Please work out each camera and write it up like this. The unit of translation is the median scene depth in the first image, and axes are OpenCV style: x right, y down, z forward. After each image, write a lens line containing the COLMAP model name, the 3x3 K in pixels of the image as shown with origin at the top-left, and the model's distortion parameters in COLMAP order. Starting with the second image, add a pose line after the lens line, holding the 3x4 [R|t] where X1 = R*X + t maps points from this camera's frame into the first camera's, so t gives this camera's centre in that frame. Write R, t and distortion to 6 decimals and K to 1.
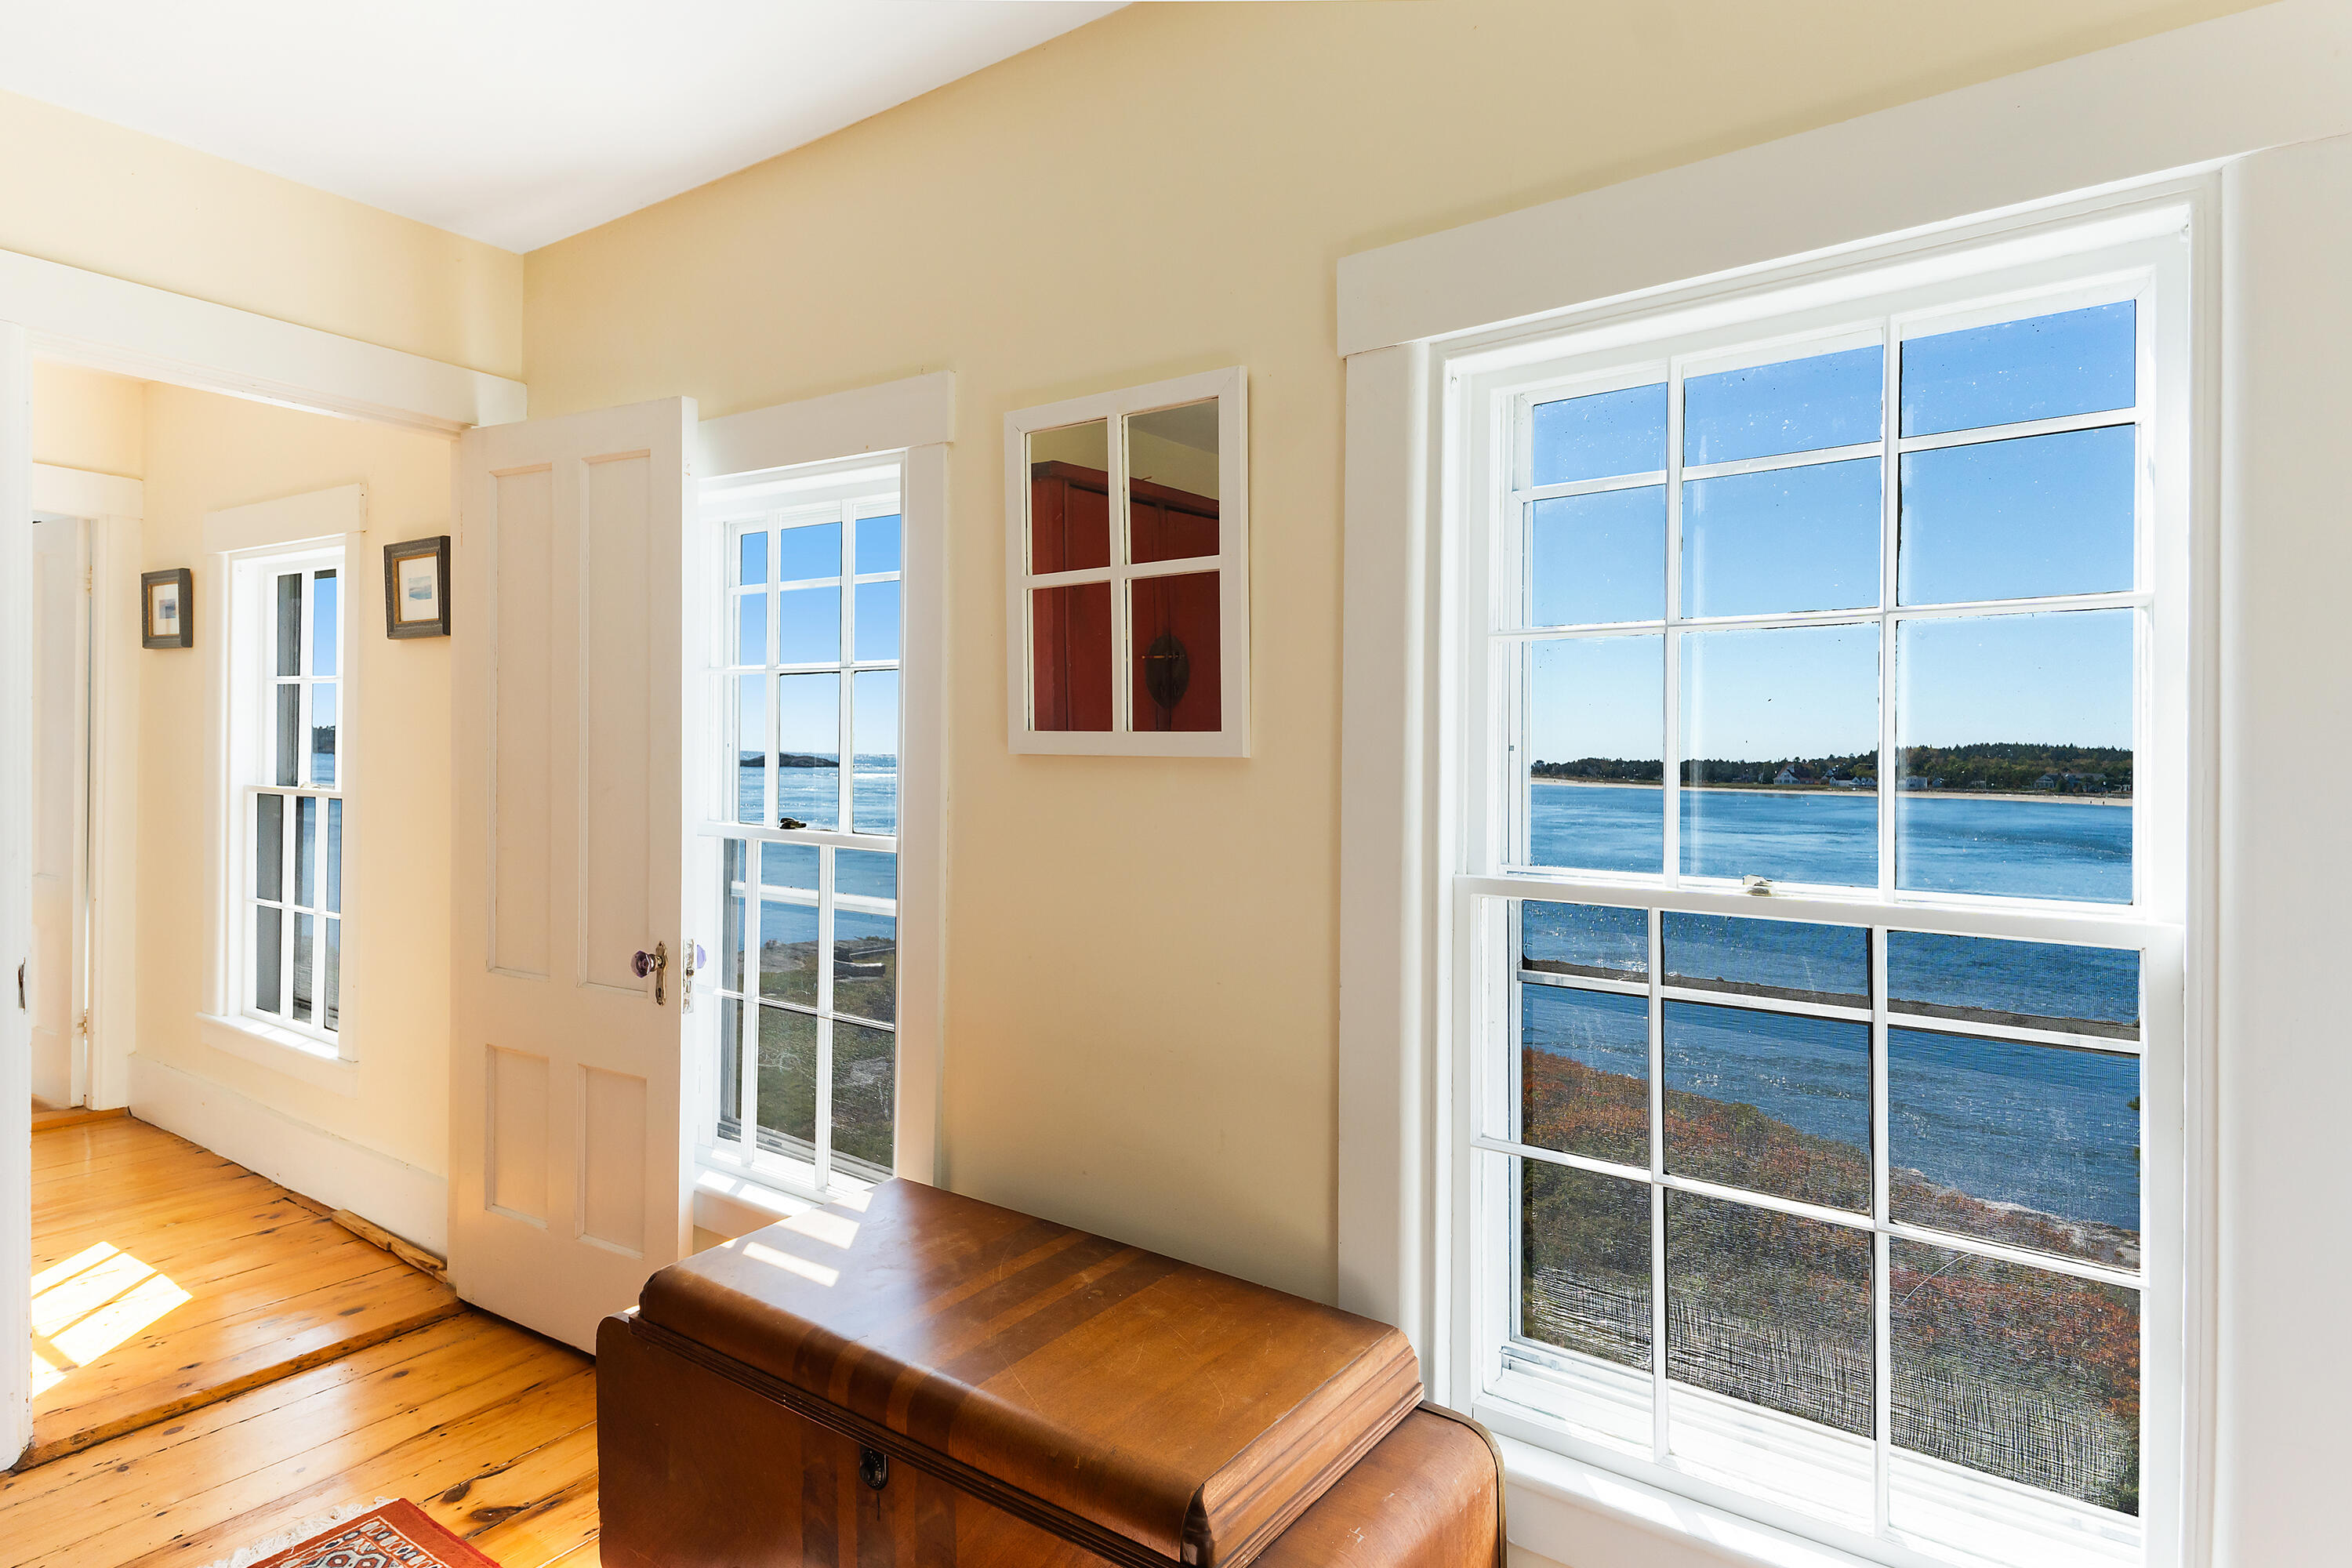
lens RADIAL K [[1302.0, 0, 1185.9], [0, 1302.0, 757.9], [0, 0, 1]] dist [0.033764, 0.000754]
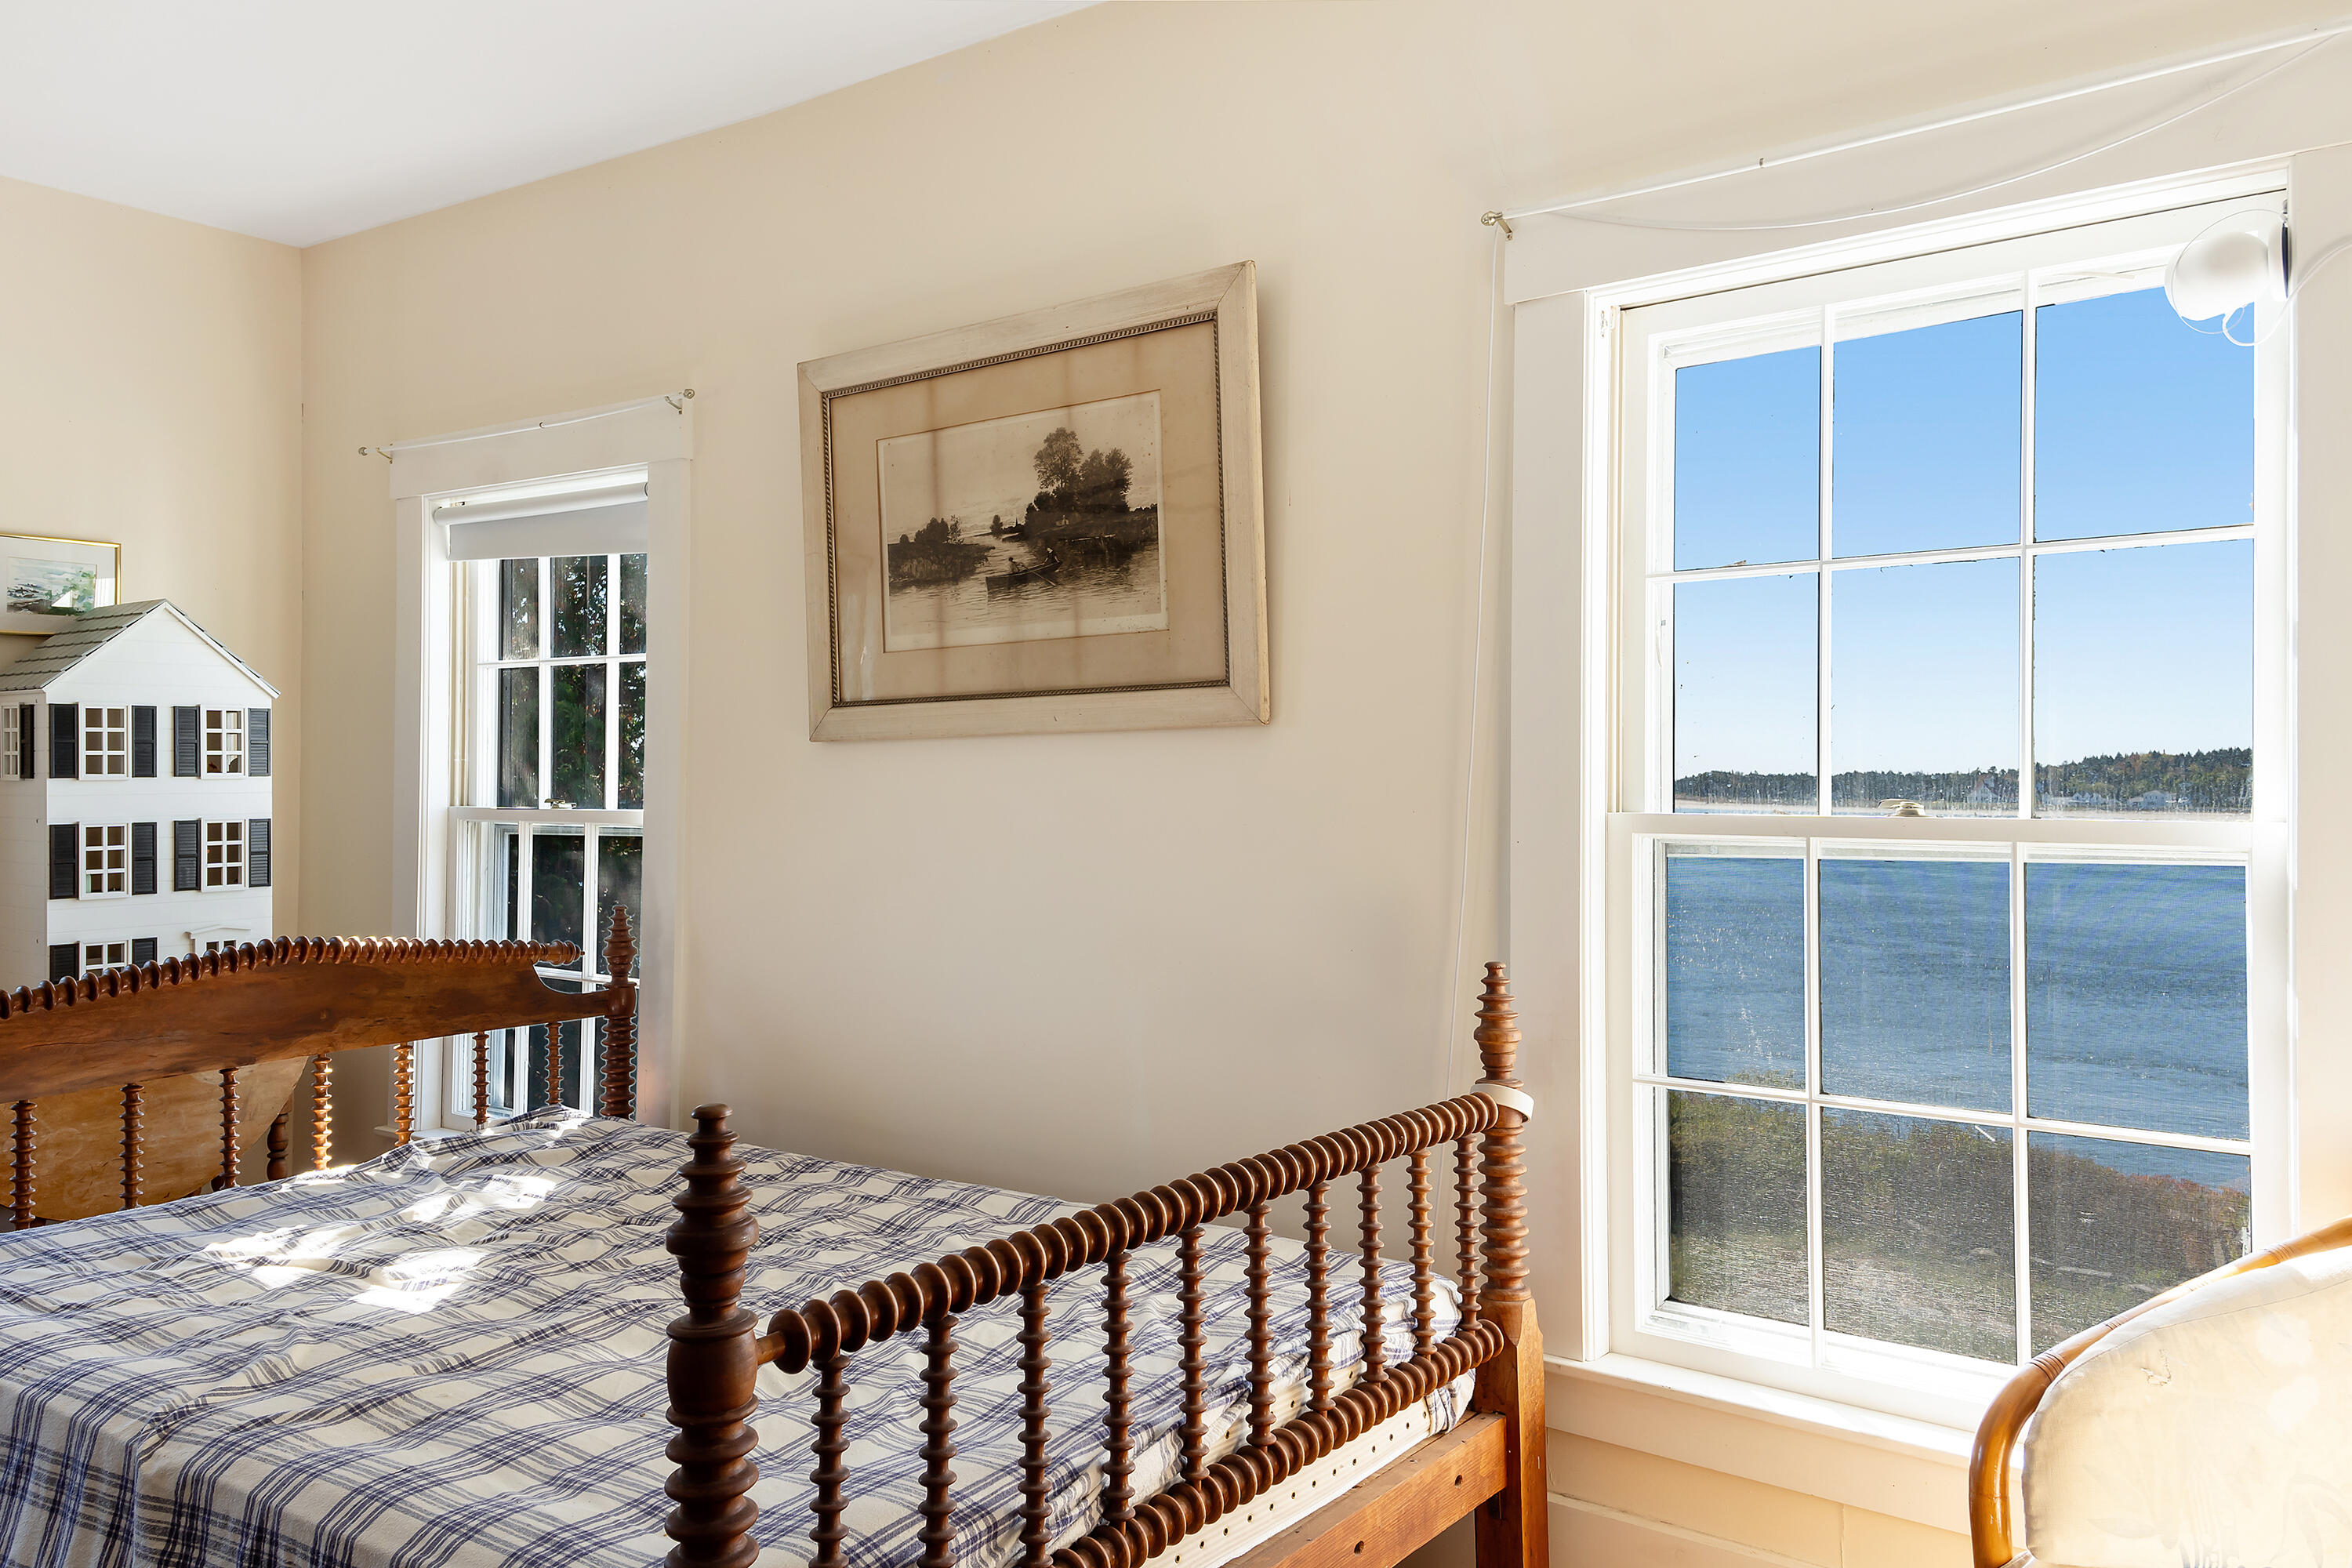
lens RADIAL K [[1738.5, 0, 1186.0], [0, 1738.5, 786.4], [0, 0, 1]] dist [0.053768, -0.037430]
pose [[0.999972, -0.004515, 0.006046, -0.126728], [0.004476, 0.999969, 0.006429, 0.056437], [-0.006075, -0.006402, 0.999961, -0.338998]]
